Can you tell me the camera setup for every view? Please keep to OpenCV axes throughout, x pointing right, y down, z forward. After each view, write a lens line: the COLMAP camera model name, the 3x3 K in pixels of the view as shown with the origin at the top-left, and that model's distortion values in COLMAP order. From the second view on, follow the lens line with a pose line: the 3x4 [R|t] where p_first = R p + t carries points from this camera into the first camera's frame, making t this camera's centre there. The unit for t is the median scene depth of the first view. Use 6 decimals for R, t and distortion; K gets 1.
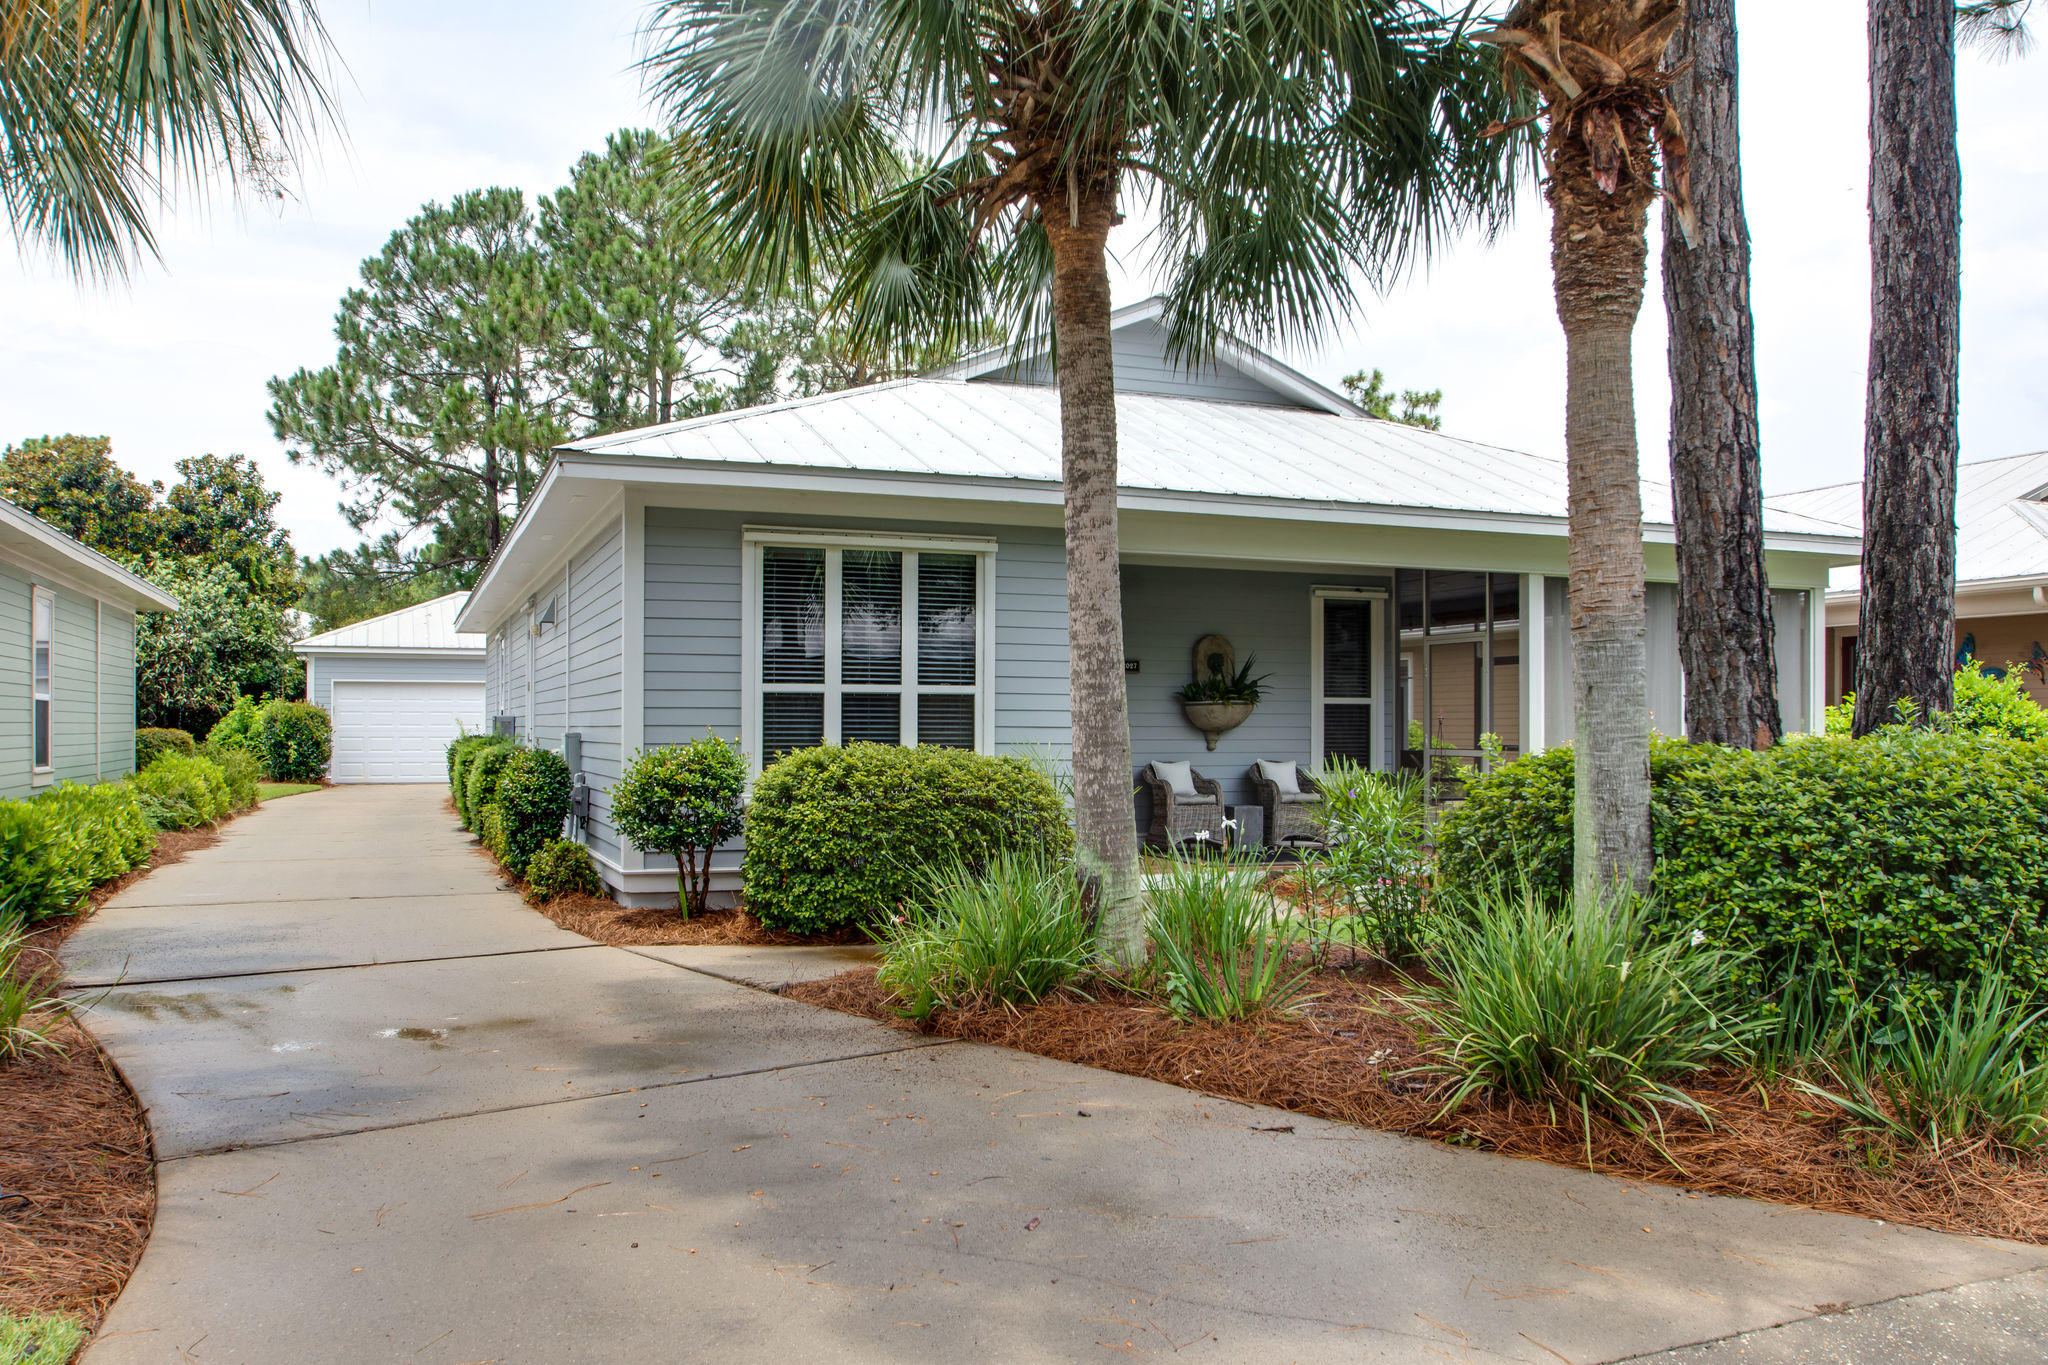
lens RADIAL K [[1548.7, 0, 1001.4], [0, 1548.7, 734.2], [0, 0, 1]] dist [-0.054646, 0.009305]
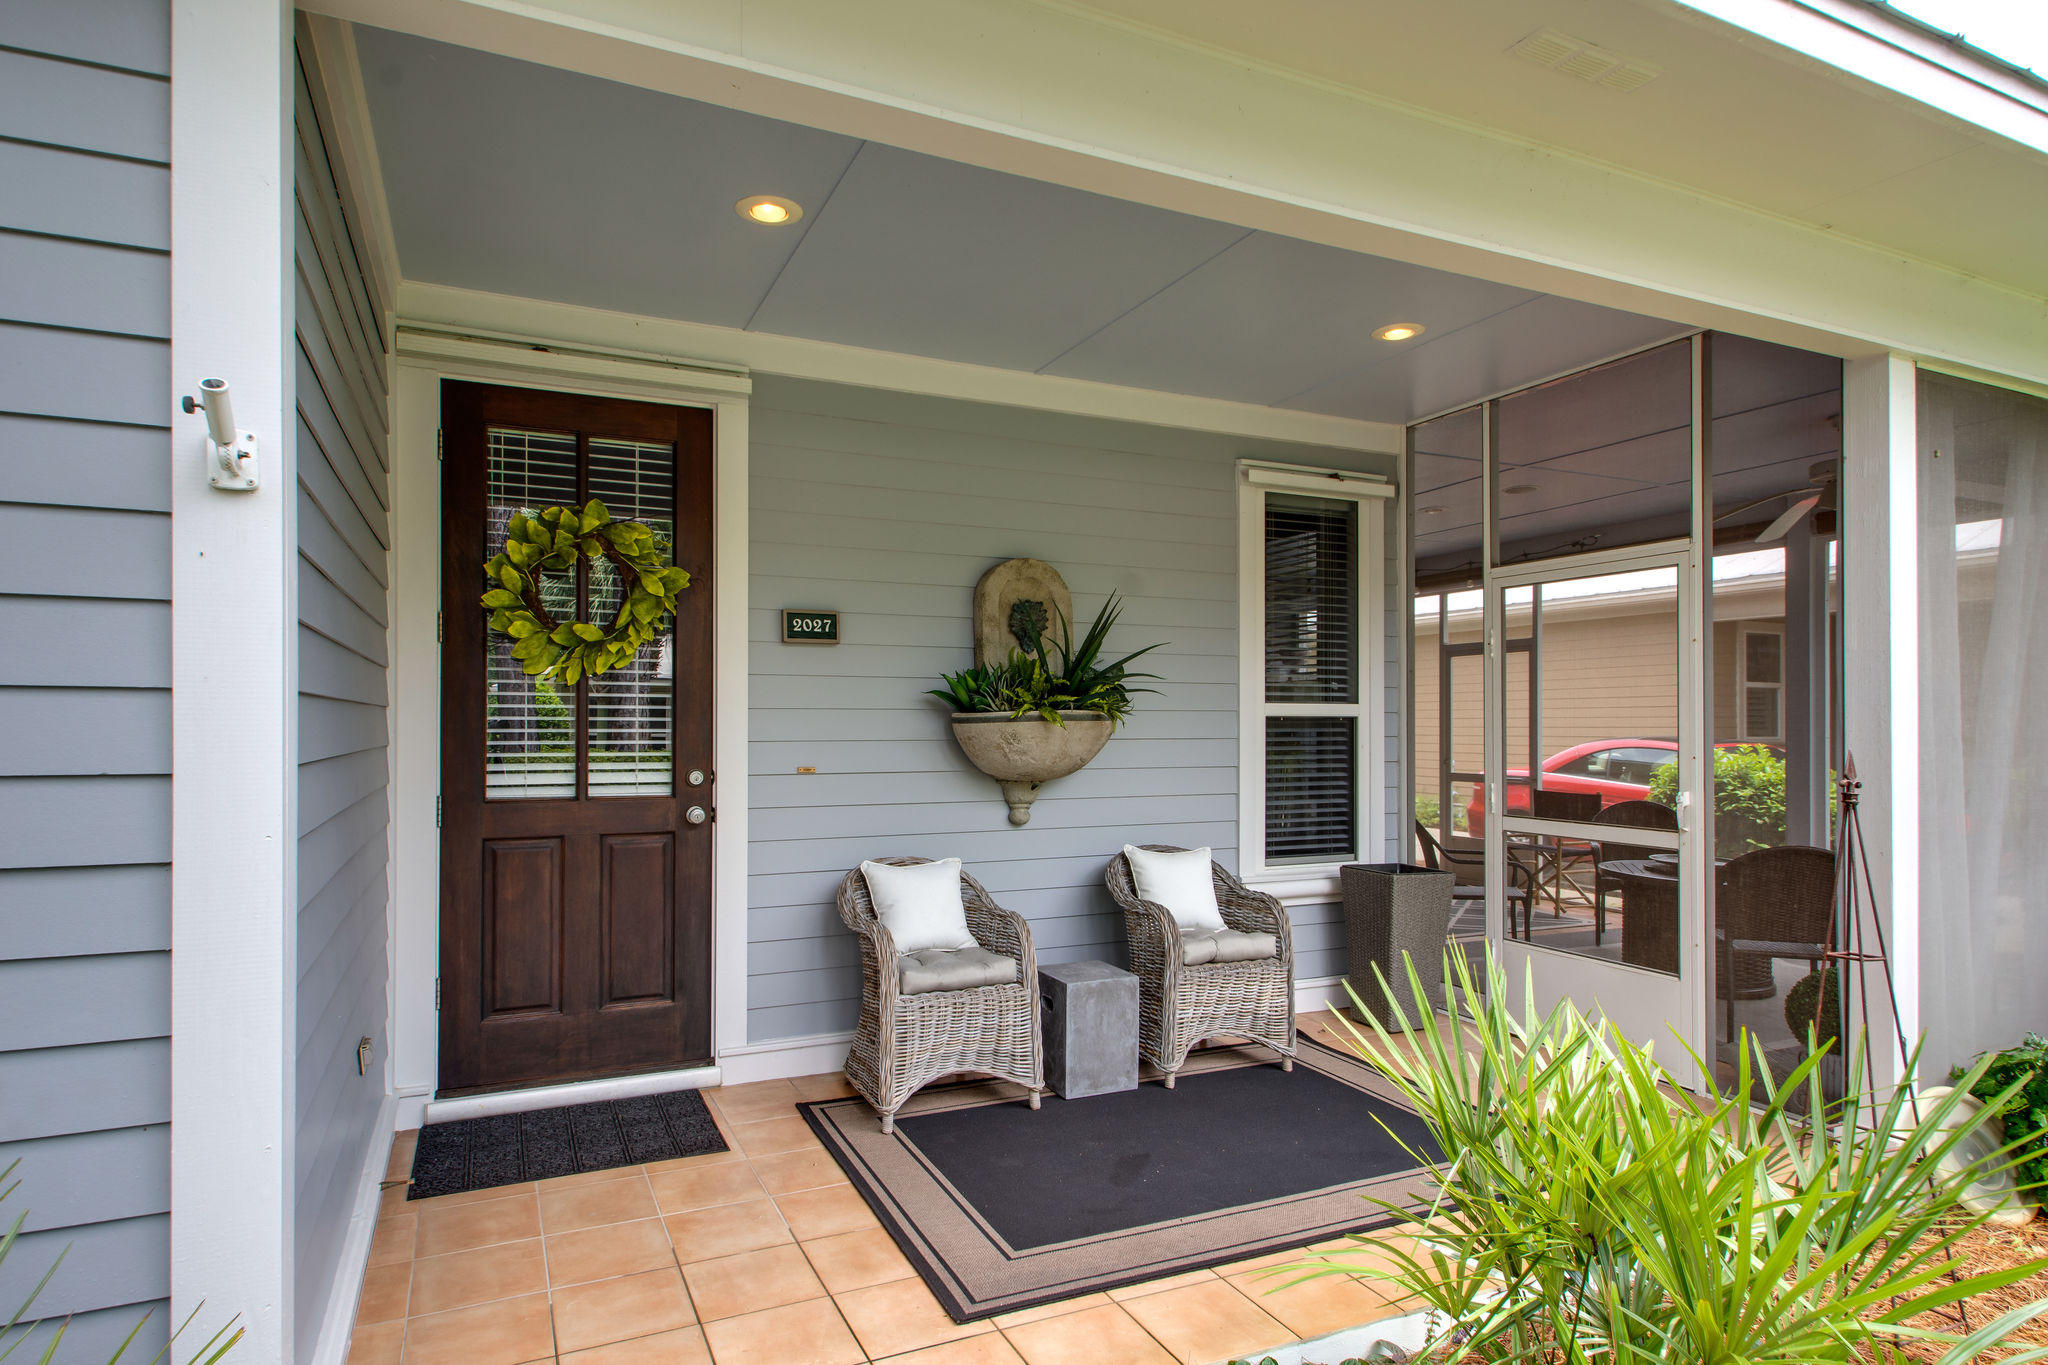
lens RADIAL K [[1195.9, 0, 997.0], [0, 1195.9, 725.4], [0, 0, 1]] dist [0.001272, 0.000125]
pose [[0.997818, -0.002508, 0.065971, 0.110110], [0.003053, 0.999962, -0.008158, -0.015082], [-0.065948, 0.008342, 0.997788, 0.680989]]
